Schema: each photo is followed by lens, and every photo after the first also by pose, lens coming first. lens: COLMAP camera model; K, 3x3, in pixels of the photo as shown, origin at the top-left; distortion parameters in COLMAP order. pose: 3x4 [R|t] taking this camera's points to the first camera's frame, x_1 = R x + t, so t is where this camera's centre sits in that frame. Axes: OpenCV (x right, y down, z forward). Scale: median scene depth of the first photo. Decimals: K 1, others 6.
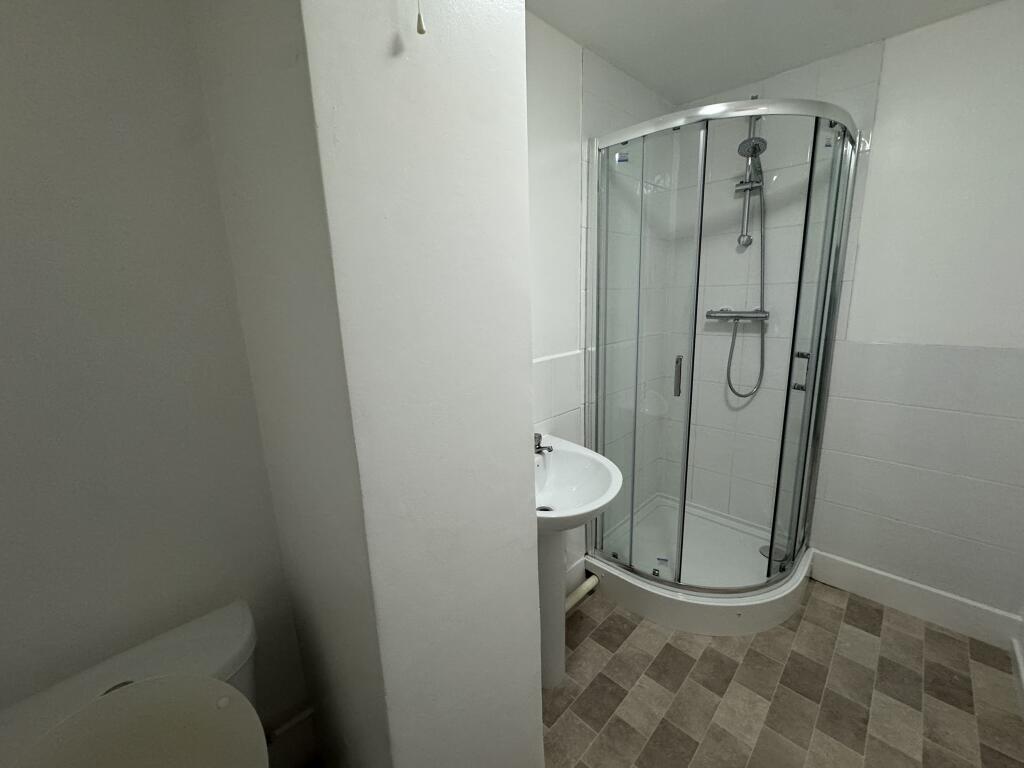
lens RADIAL K [[410.2, 0, 512.7], [0, 410.2, 381.3], [0, 0, 1]] dist [-0.000379, -0.000202]
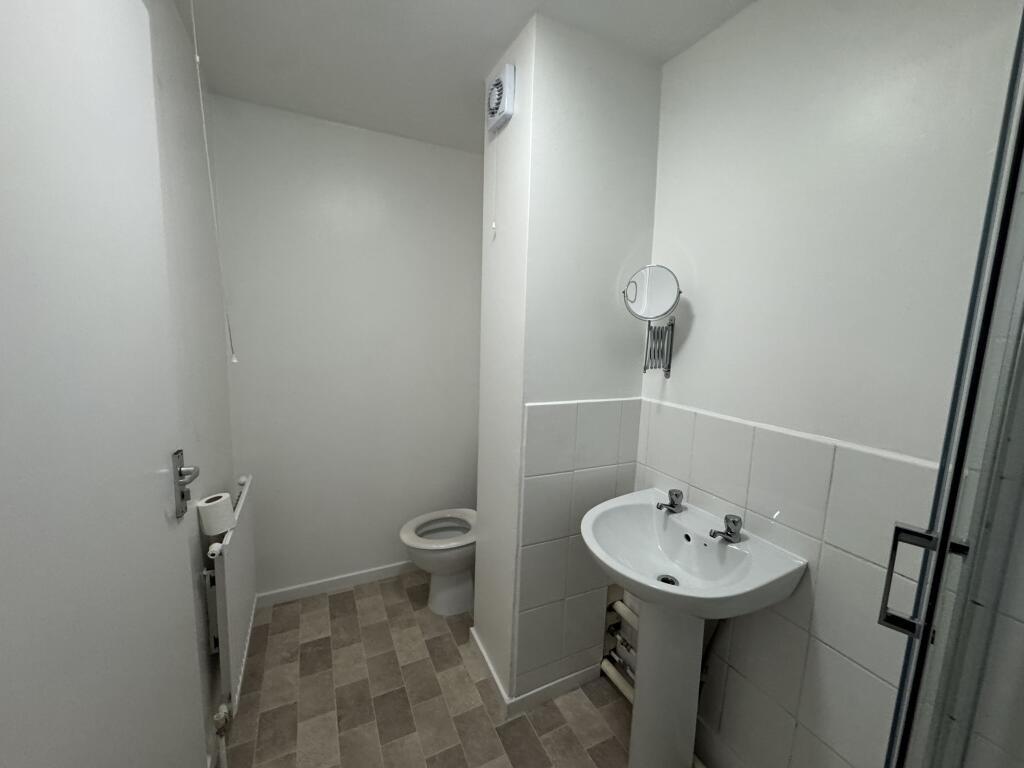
lens RADIAL K [[410.2, 0, 512.4], [0, 410.2, 385.1], [0, 0, 1]] dist [-0.000379, -0.000202]
pose [[-0.325830, 0.144615, -0.934303, 1.500949], [-0.219073, 0.949786, 0.223411, -0.322632], [0.919697, 0.277475, -0.277787, 1.389191]]
